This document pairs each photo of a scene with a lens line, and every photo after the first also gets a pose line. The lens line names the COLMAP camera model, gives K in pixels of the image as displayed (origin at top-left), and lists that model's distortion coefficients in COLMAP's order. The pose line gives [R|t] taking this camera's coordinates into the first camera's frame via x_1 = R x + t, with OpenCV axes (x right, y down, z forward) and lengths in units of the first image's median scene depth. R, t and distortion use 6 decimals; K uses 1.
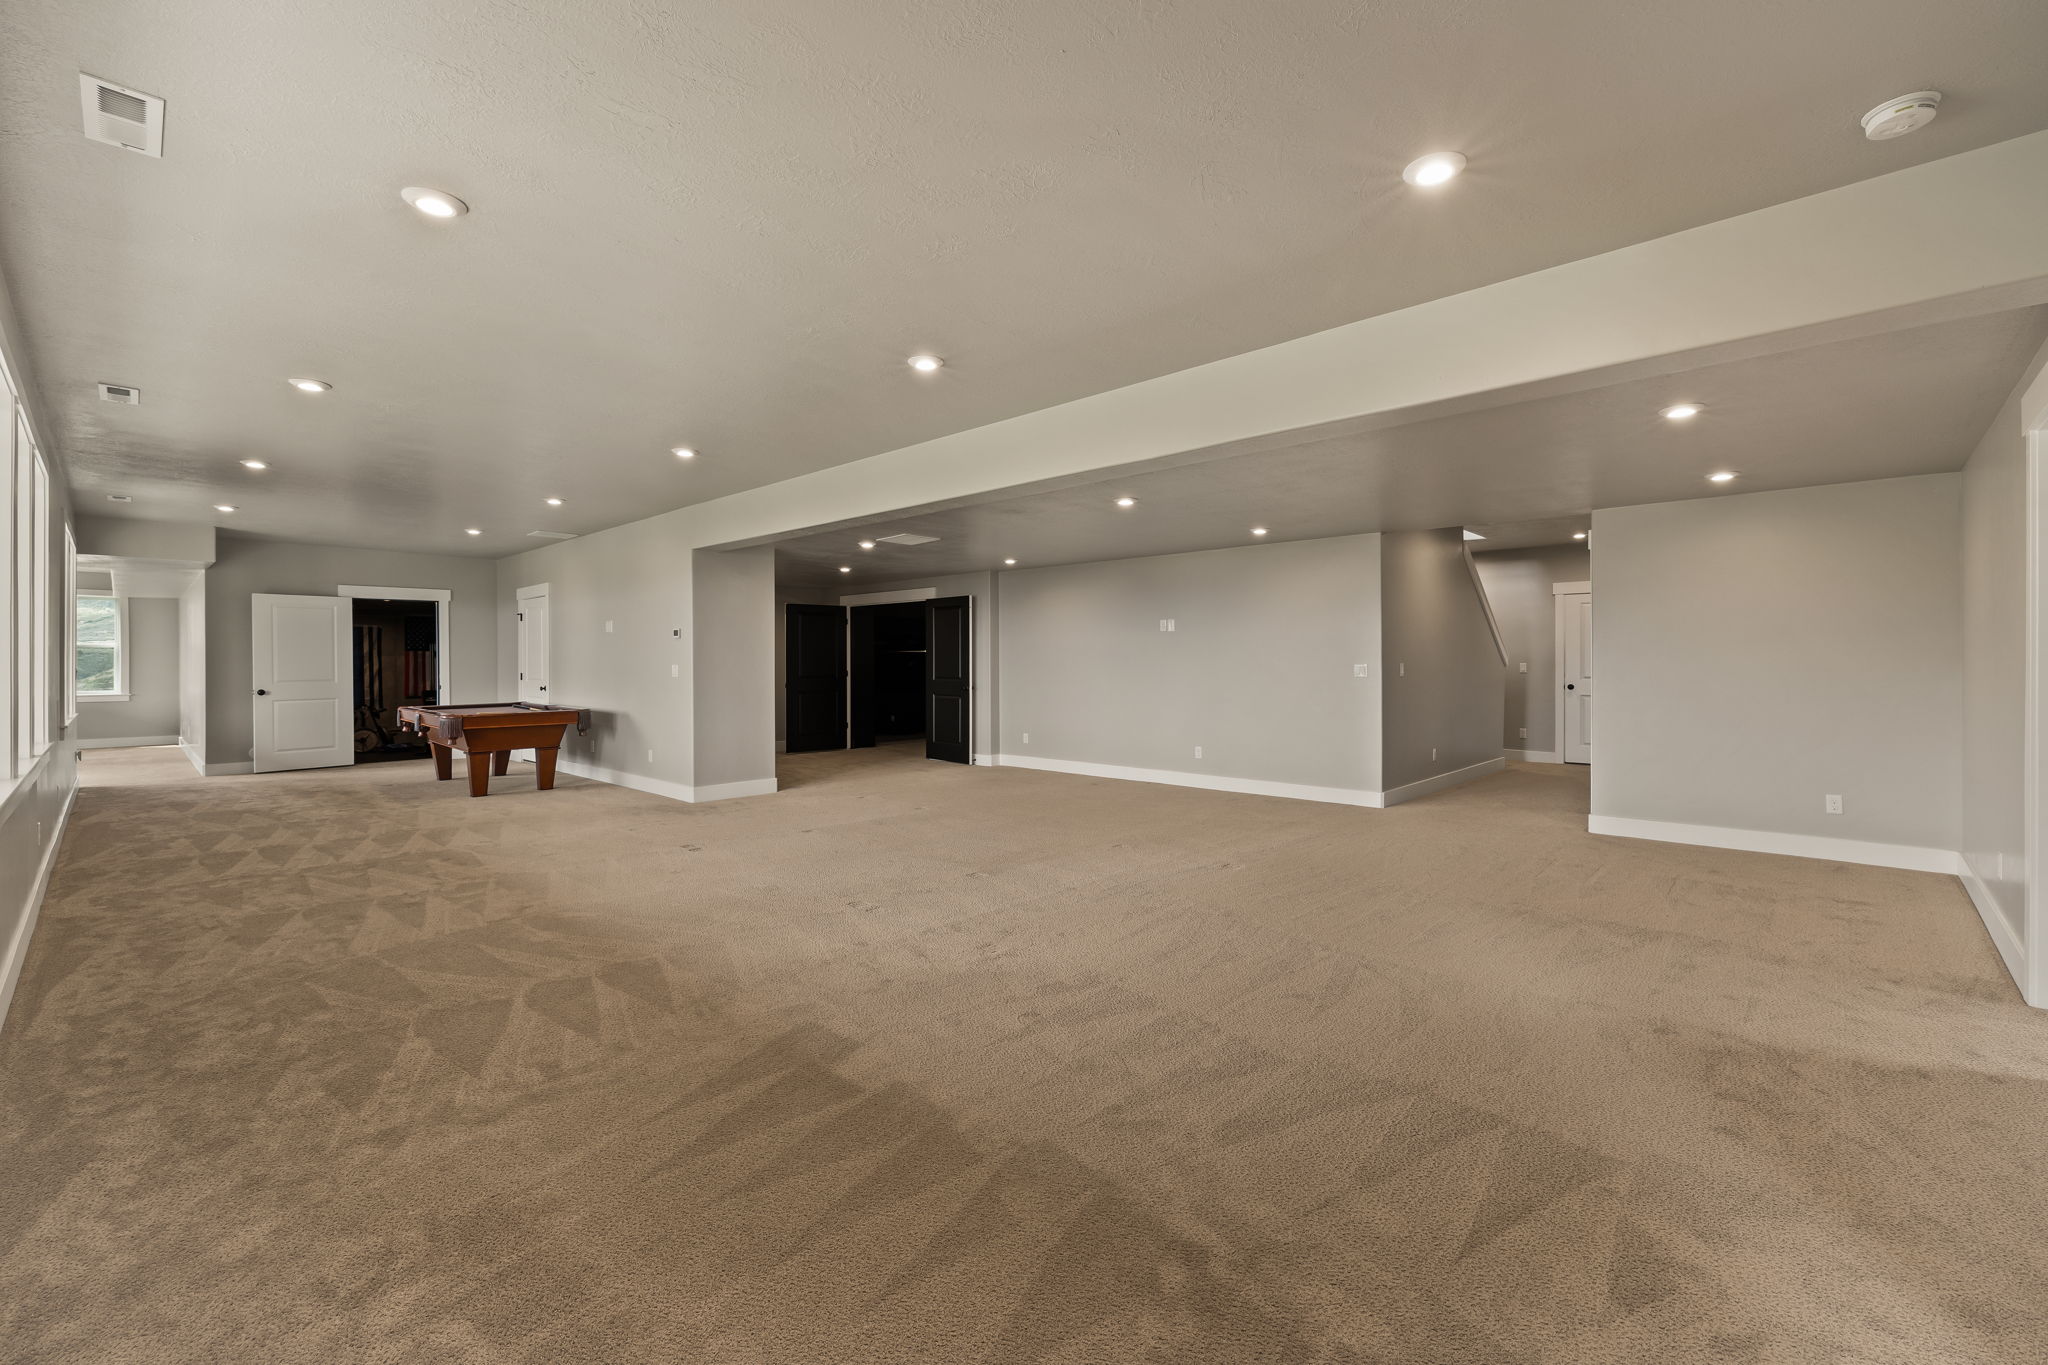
lens RADIAL K [[859.5, 0, 1034.9], [0, 859.5, 670.7], [0, 0, 1]] dist [0.001441, 0.000117]
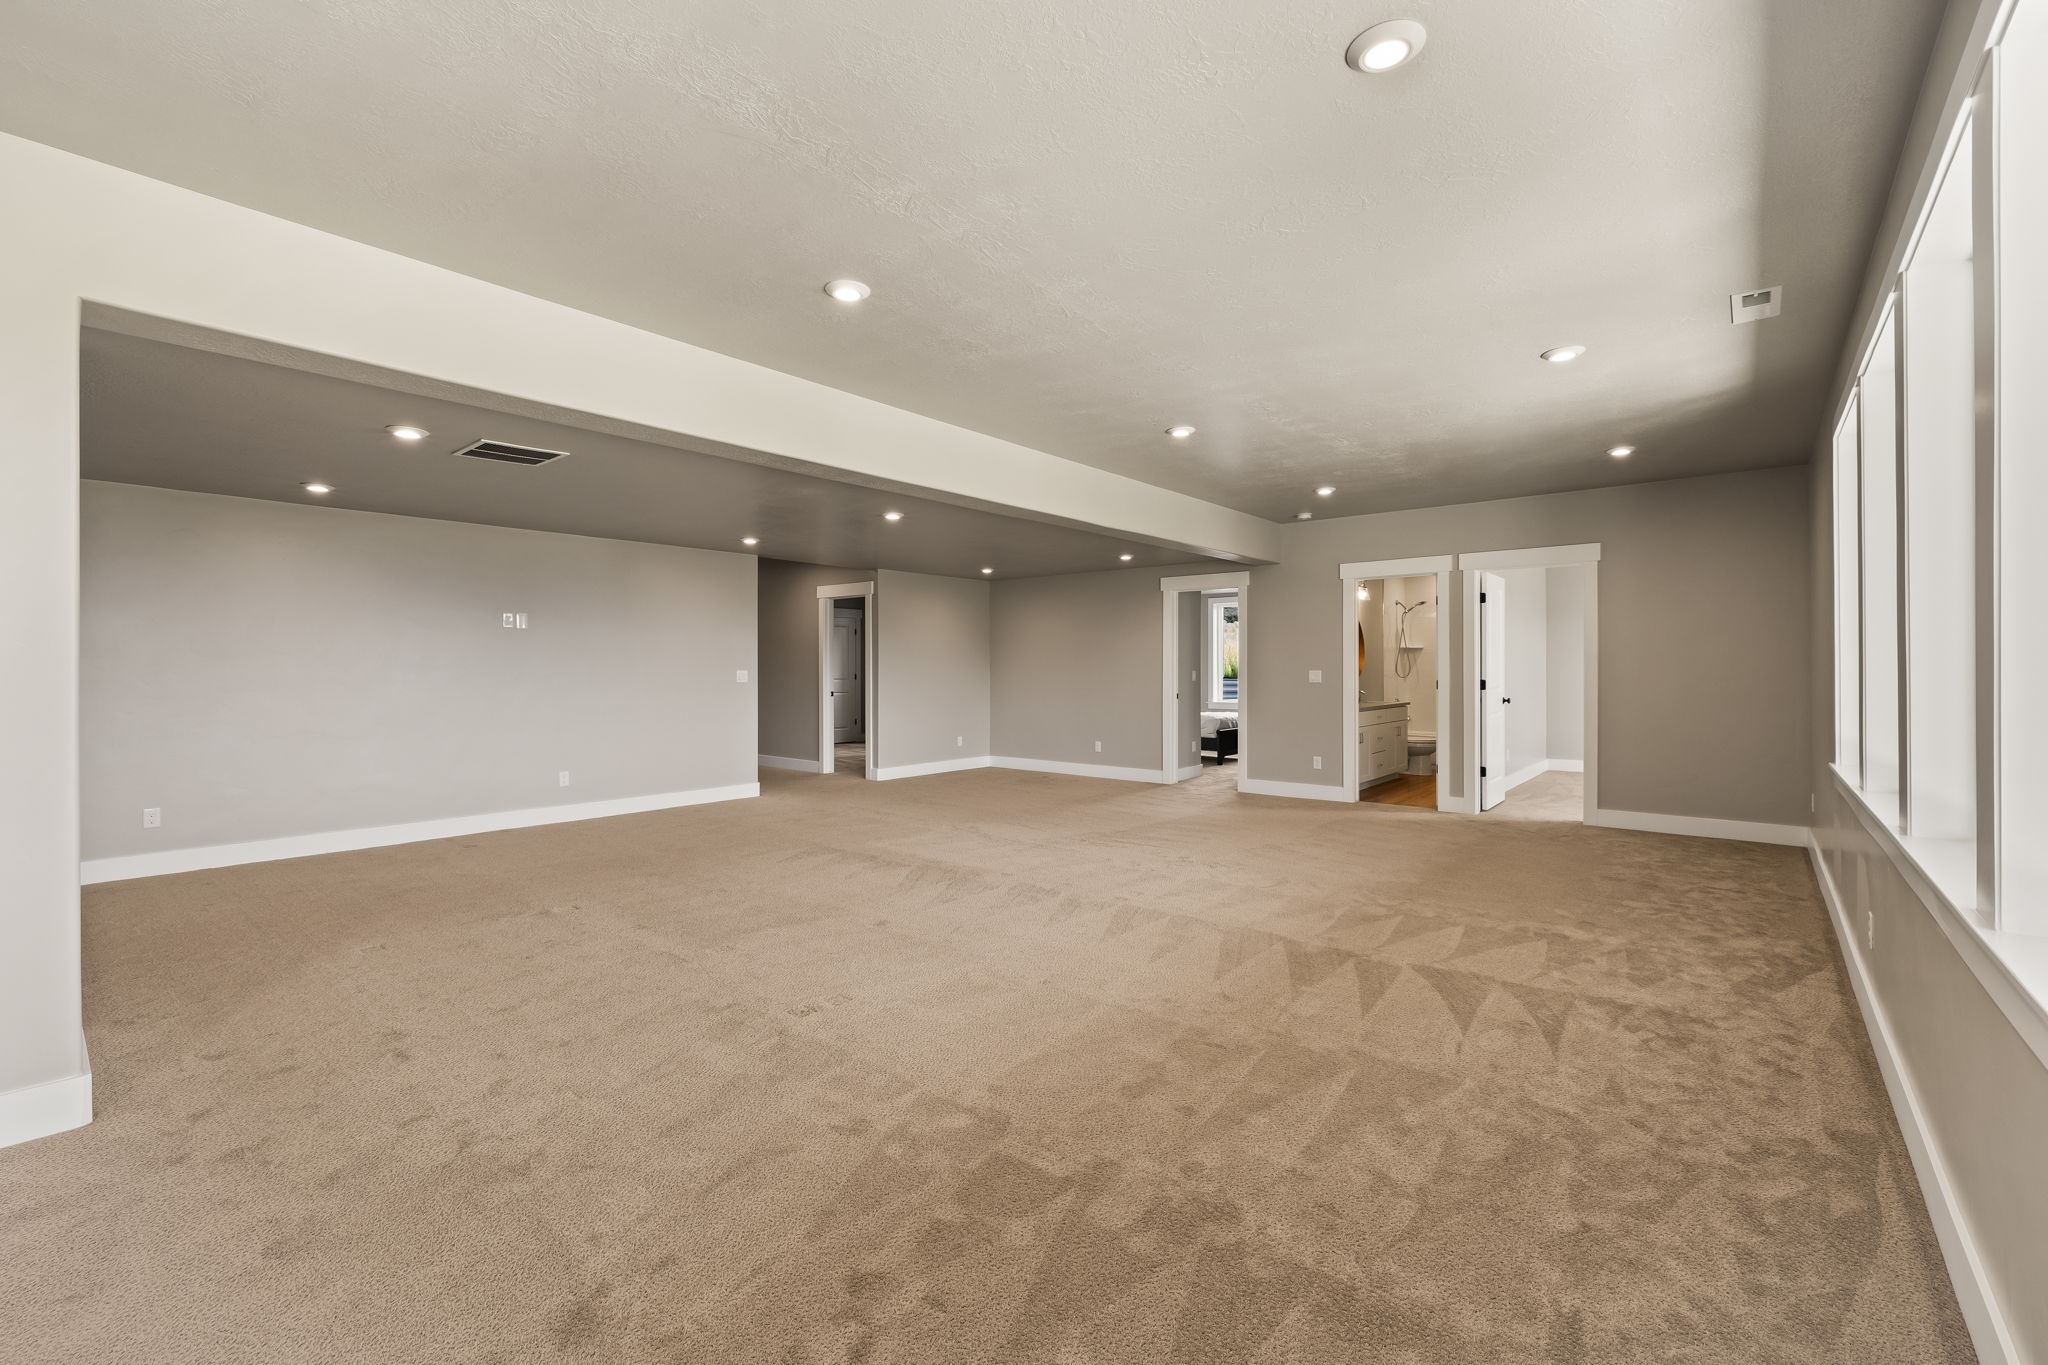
lens RADIAL K [[859.5, 0, 1036.4], [0, 859.5, 672.8], [0, 0, 1]] dist [0.001441, 0.000117]
pose [[-0.065646, -0.001239, 0.997842, -0.647779], [0.007193, 0.999973, 0.001715, -0.004097], [-0.997817, 0.007290, -0.065635, 0.587898]]
